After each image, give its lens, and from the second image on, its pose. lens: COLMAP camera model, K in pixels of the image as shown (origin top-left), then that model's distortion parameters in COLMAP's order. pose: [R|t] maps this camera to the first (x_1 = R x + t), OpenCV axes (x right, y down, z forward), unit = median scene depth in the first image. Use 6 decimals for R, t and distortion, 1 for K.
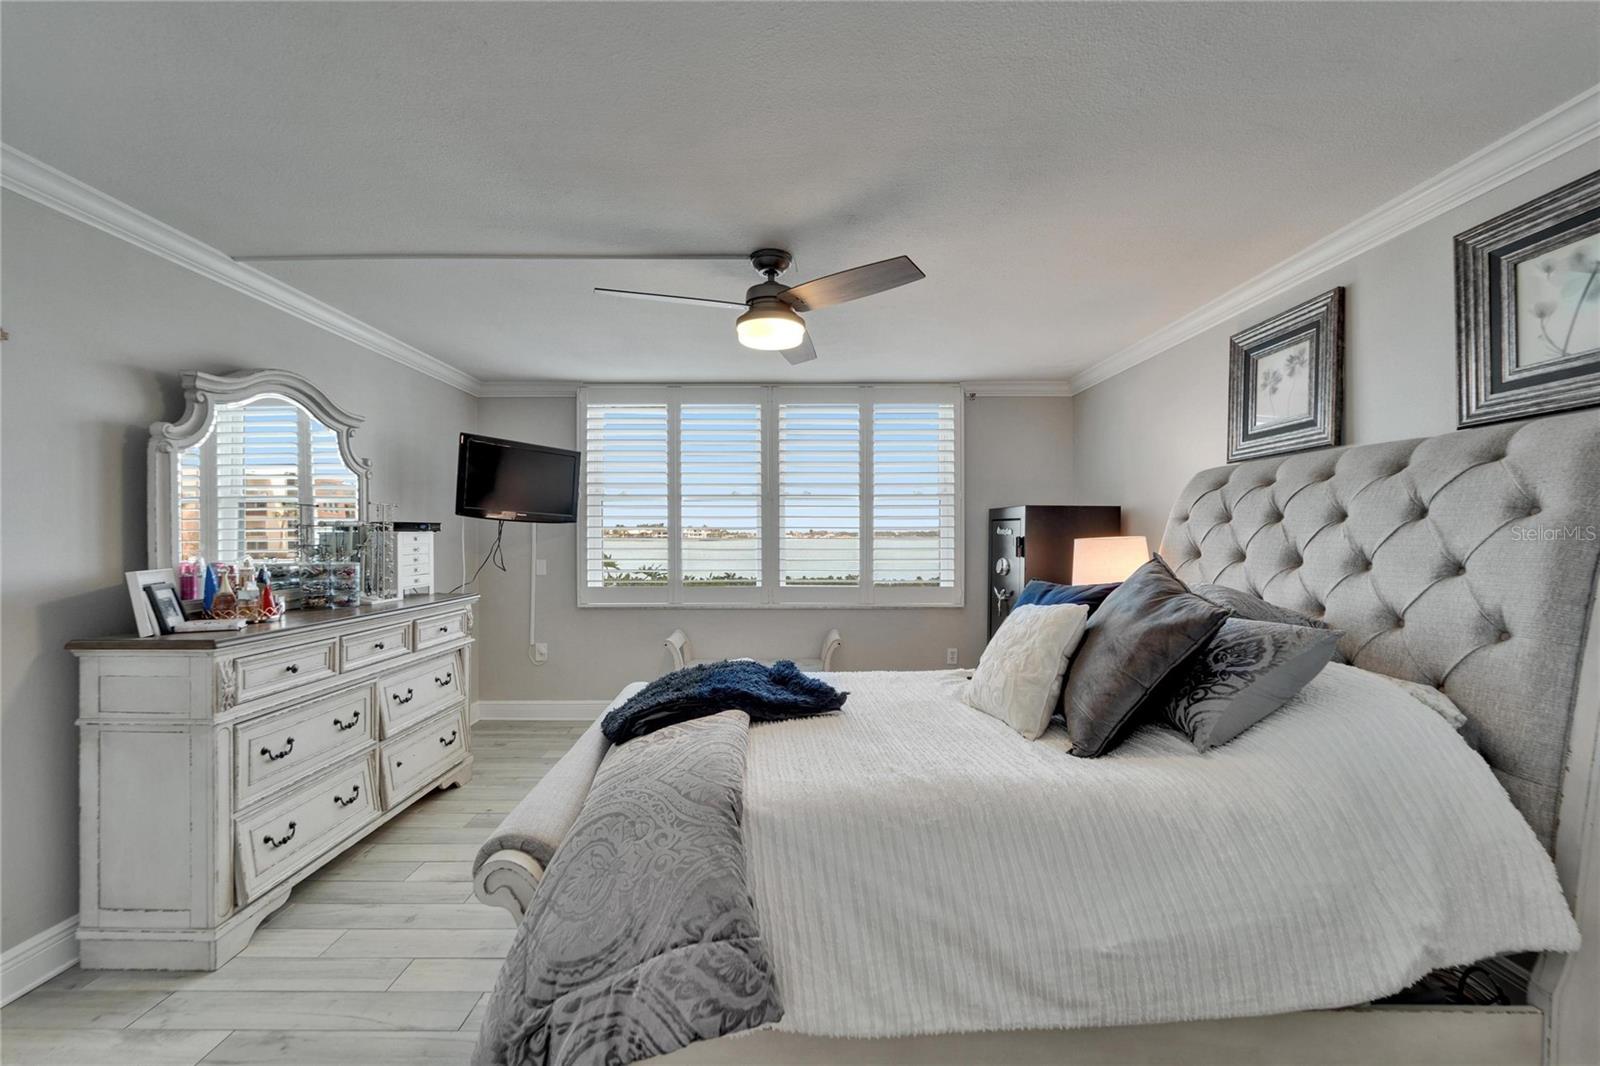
lens RADIAL K [[643.6, 0, 806.7], [0, 643.6, 540.1], [0, 0, 1]] dist [-0.000982, 0.000078]
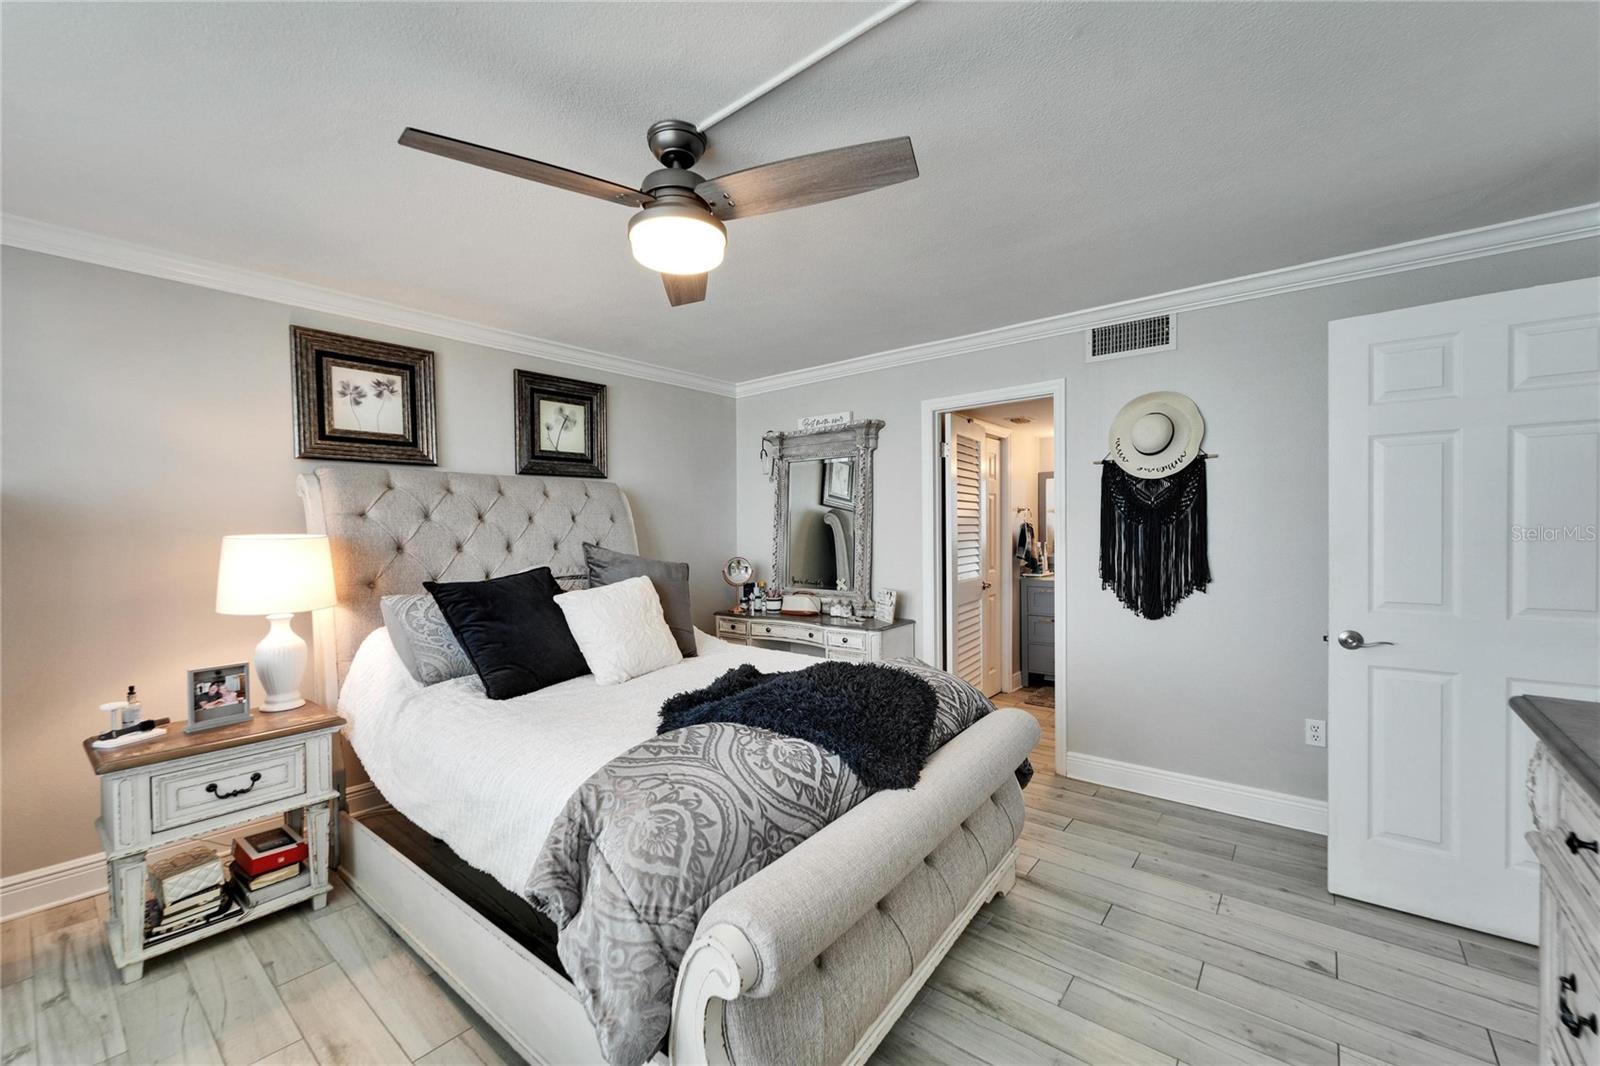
lens RADIAL K [[643.6, 0, 782.4], [0, 643.6, 530.5], [0, 0, 1]] dist [-0.000982, 0.000078]
pose [[-0.741424, 0.004036, 0.671025, -0.552161], [0.013642, 0.999866, 0.009059, -0.010127], [-0.670898, 0.015870, -0.741380, 1.292146]]
